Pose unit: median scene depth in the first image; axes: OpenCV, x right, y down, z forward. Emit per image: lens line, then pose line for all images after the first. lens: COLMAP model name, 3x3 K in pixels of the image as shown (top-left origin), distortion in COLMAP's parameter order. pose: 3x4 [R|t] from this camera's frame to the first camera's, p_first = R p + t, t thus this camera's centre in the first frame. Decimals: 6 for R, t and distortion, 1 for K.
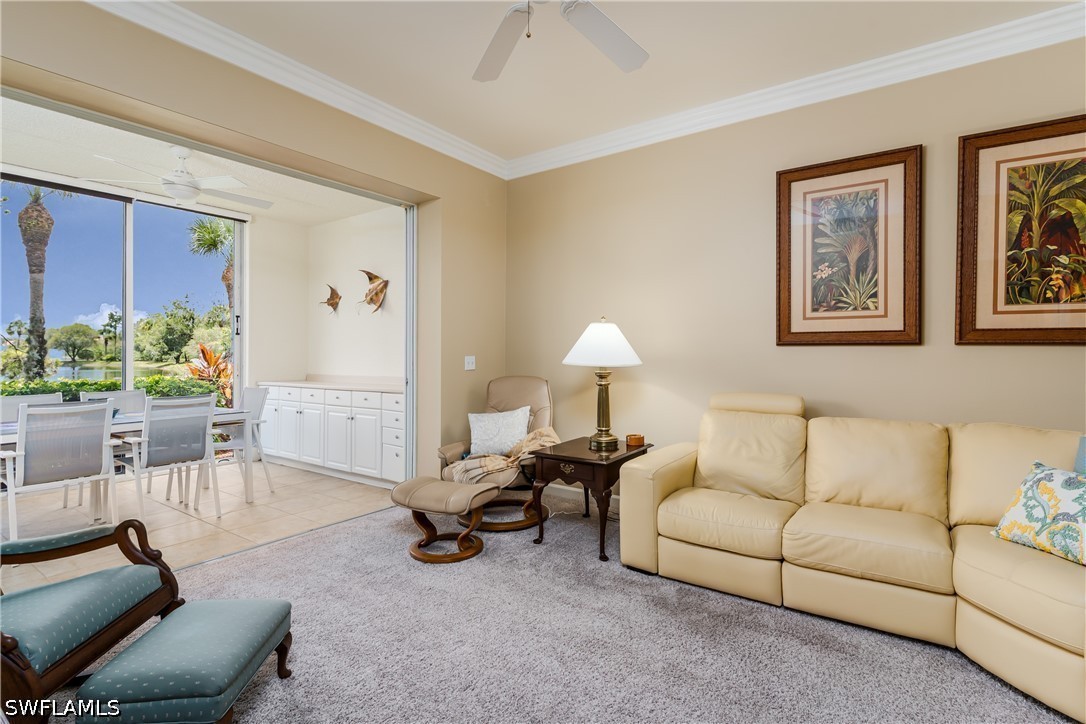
lens RADIAL K [[527.9, 0, 539.5], [0, 527.9, 351.8], [0, 0, 1]] dist [-0.000674, -0.000005]
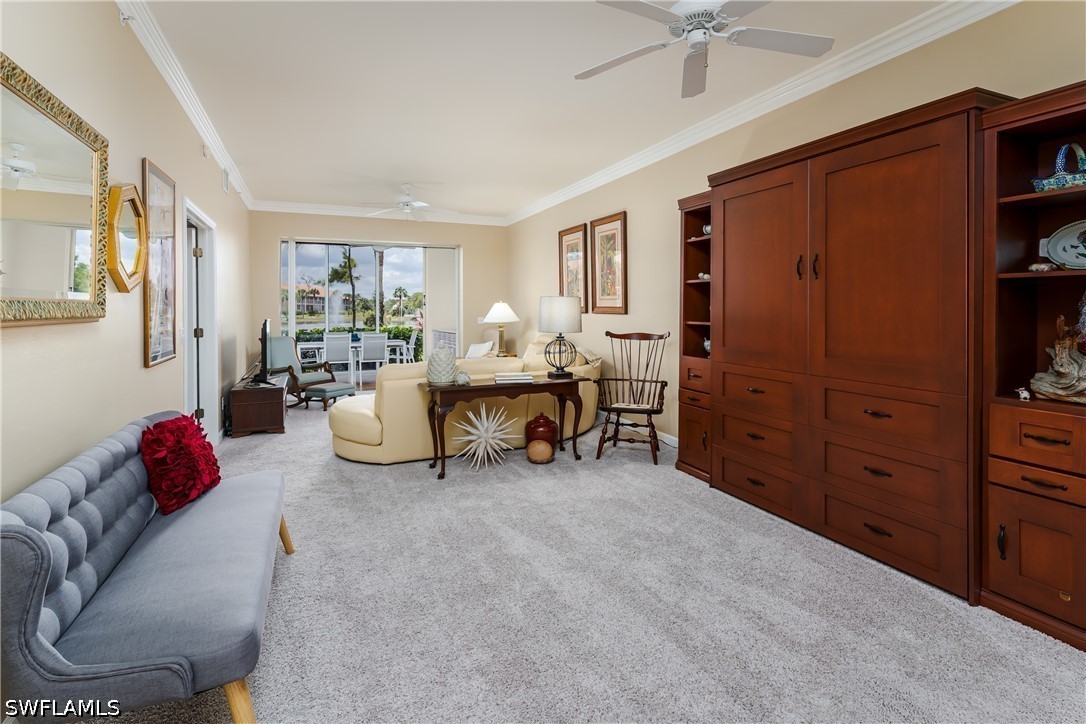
lens RADIAL K [[530.7, 0, 525.8], [0, 530.7, 309.4], [0, 0, 1]] dist [0.000290, 0.000143]
pose [[0.851215, -0.005186, -0.524792, 1.532152], [0.006513, 0.999979, 0.000682, -0.030971], [0.524777, -0.003999, 0.851231, -0.933502]]
